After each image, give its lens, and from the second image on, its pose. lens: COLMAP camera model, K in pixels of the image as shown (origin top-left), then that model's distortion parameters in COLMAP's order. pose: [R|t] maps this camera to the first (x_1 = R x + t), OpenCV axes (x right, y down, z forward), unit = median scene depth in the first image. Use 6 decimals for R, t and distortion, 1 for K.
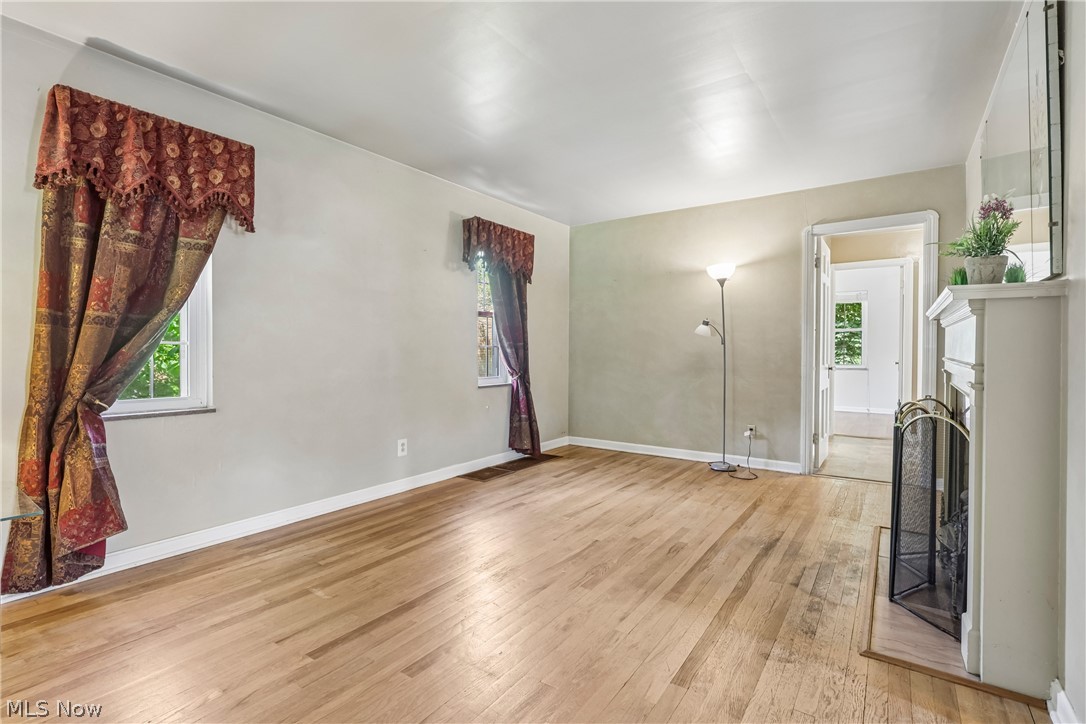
lens RADIAL K [[511.2, 0, 543.0], [0, 511.2, 362.0], [0, 0, 1]] dist [-0.023066, -0.000214]
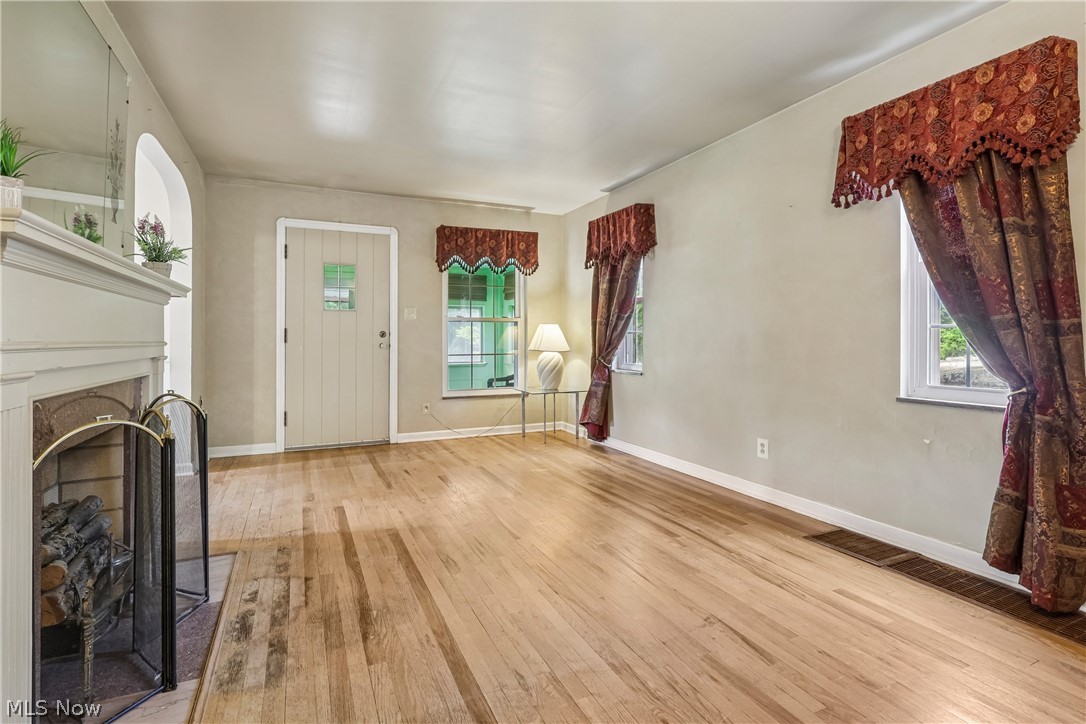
lens RADIAL K [[516.9, 0, 543.9], [0, 516.9, 352.8], [0, 0, 1]] dist [-0.000388, 0.000475]
pose [[-0.497846, 0.023147, -0.866957, 1.015767], [-0.019094, 0.999109, 0.037640, -0.030842], [0.867055, 0.035292, -0.496960, 1.694403]]
